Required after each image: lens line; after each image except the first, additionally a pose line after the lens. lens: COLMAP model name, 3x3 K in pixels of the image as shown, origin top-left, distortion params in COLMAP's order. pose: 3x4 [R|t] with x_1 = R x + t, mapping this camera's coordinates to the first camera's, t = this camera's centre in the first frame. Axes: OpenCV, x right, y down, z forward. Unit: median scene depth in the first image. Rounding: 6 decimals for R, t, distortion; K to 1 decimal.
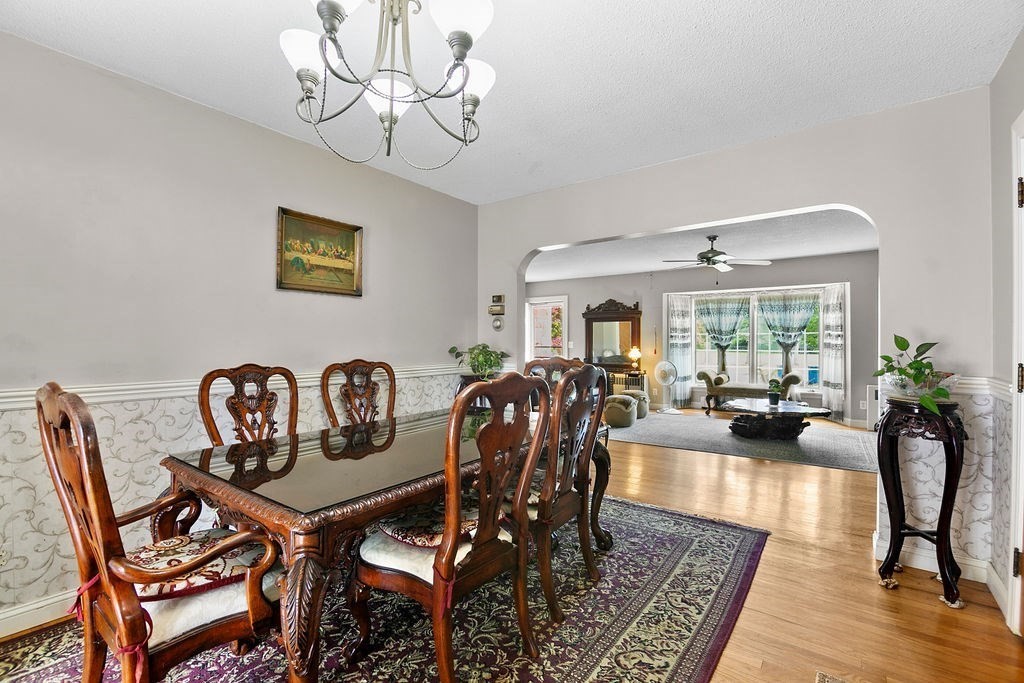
lens RADIAL K [[447.5, 0, 512.0], [0, 447.5, 341.5], [0, 0, 1]] dist [0.000248, -0.015520]
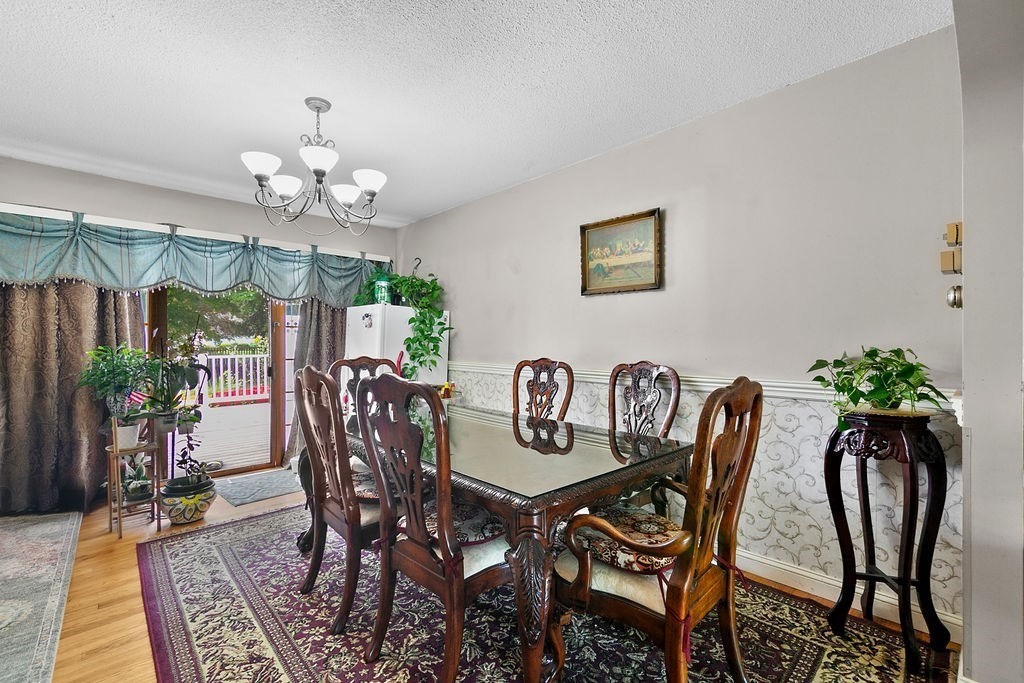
lens RADIAL K [[447.5, 0, 512.0], [0, 447.5, 341.5], [0, 0, 1]] dist [0.000248, -0.015520]
pose [[-0.178383, -0.000811, -0.983961, 0.238615], [-0.000346, 1.000000, -0.000761, 0.000728], [0.983961, 0.000204, -0.178383, 0.373190]]
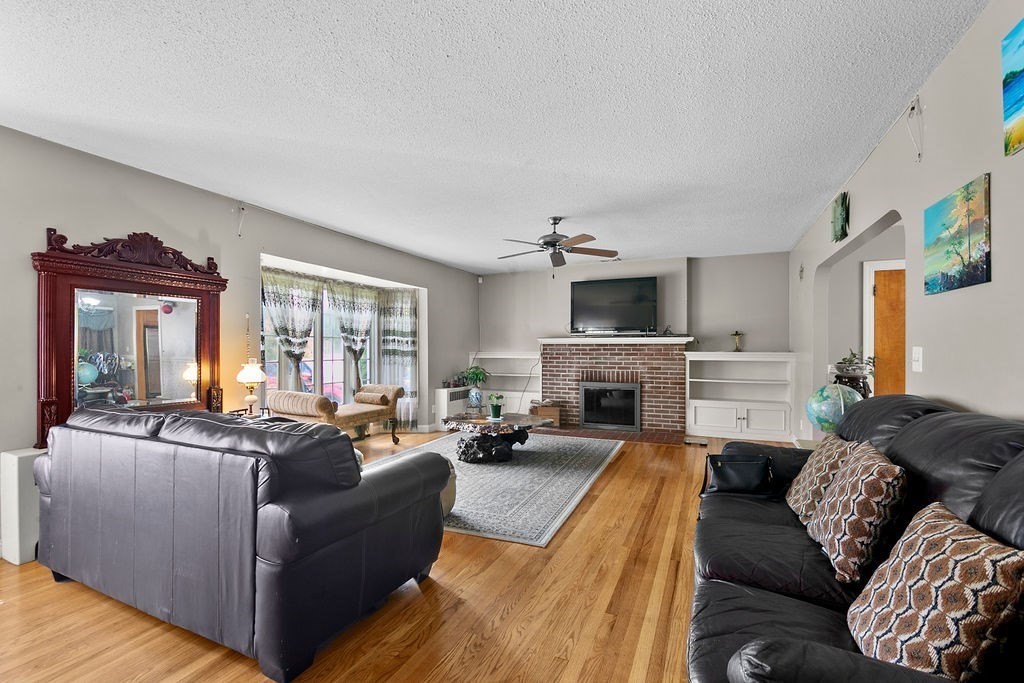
lens RADIAL K [[456.6, 0, 512.0], [0, 456.6, 341.5], [0, 0, 1]] dist [-0.000197, -0.000168]
pose [[-0.220576, 0.013905, 0.975271, -0.252190], [0.001265, 0.999902, -0.013970, 0.000700], [-0.975369, -0.001848, -0.220572, 0.922642]]
